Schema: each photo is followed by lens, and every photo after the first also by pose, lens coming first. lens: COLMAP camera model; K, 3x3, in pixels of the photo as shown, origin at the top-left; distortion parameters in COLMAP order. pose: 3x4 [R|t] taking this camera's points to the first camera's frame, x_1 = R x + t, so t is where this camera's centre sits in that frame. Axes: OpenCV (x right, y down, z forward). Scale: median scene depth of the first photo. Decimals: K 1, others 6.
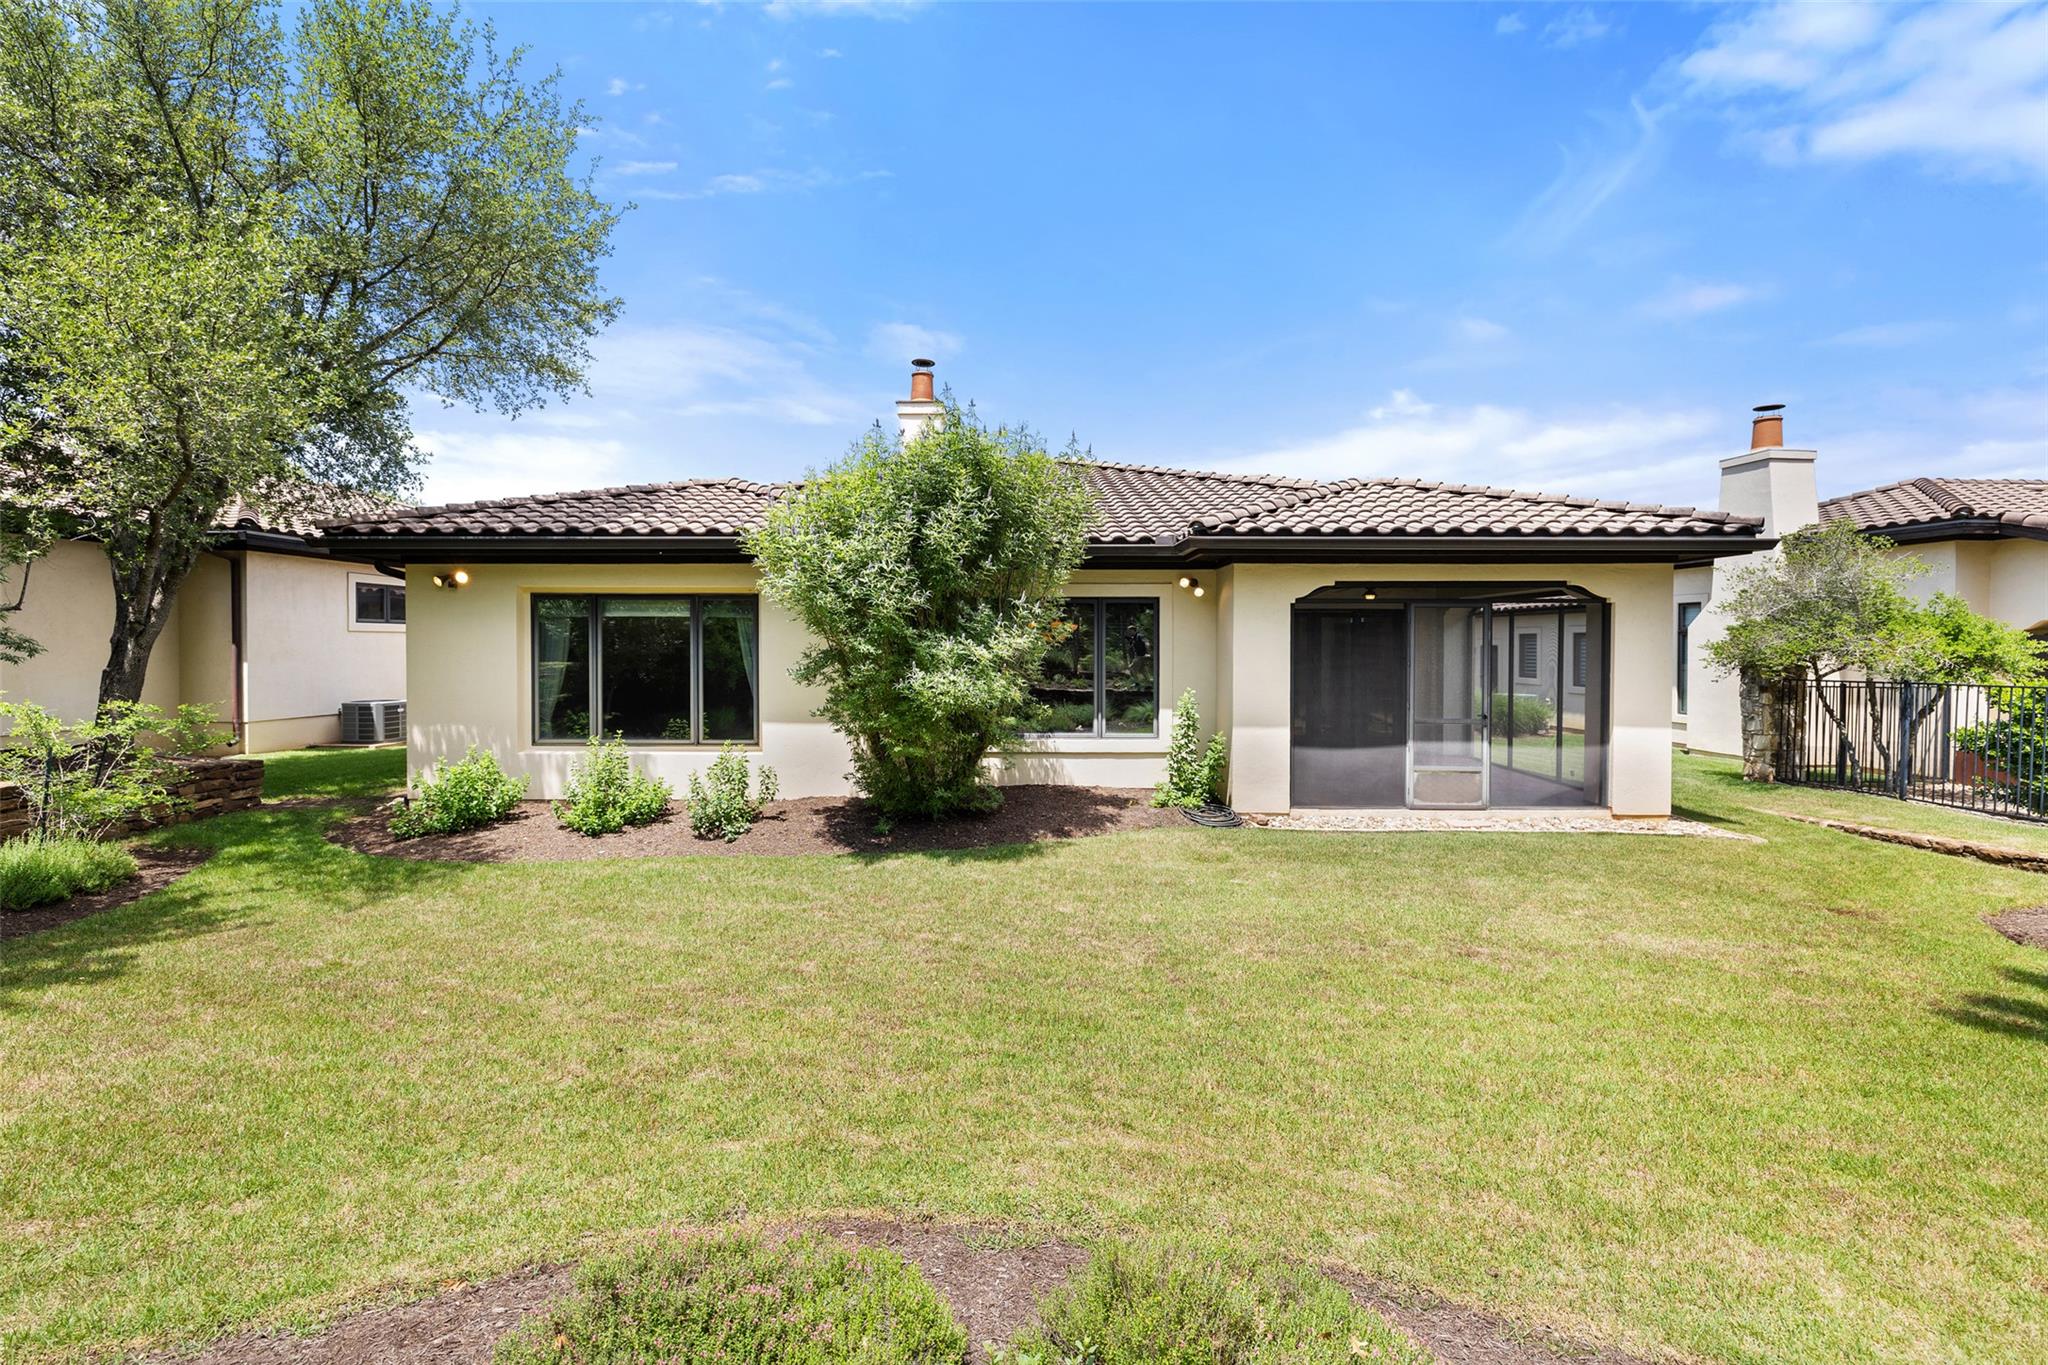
lens RADIAL K [[866.3, 0, 1019.8], [0, 866.3, 668.9], [0, 0, 1]] dist [-0.000546, 0.000004]
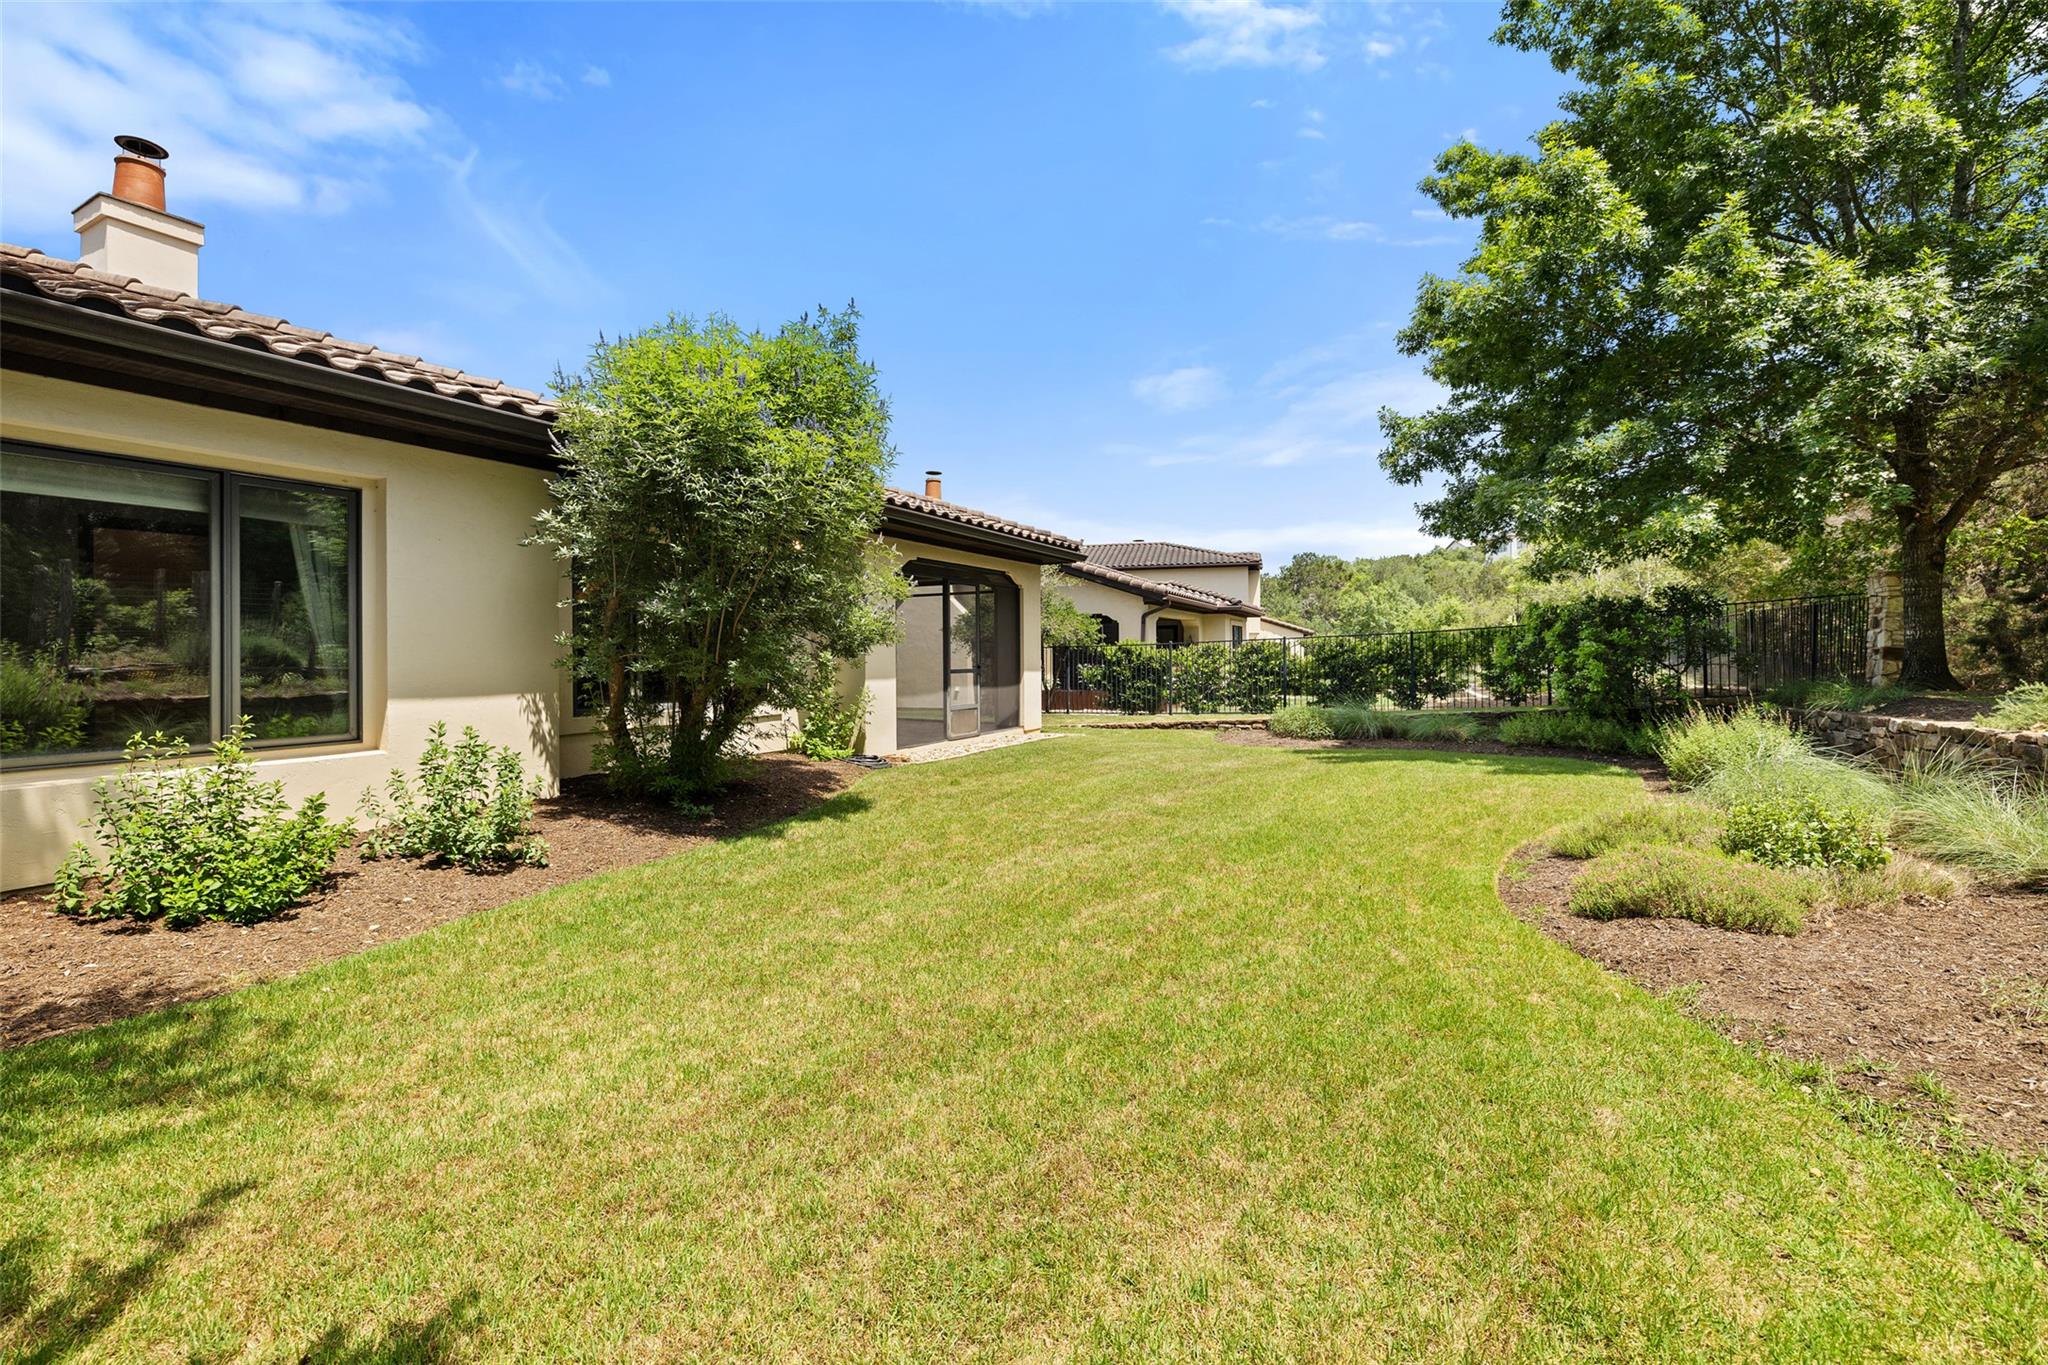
lens RADIAL K [[866.3, 0, 1019.8], [0, 866.3, 668.9], [0, 0, 1]] dist [-0.000546, 0.000004]
pose [[0.458702, -0.025196, 0.888233, -0.619535], [0.042281, 0.999085, 0.006506, 0.052190], [-0.887584, 0.034571, 0.459347, 0.324407]]
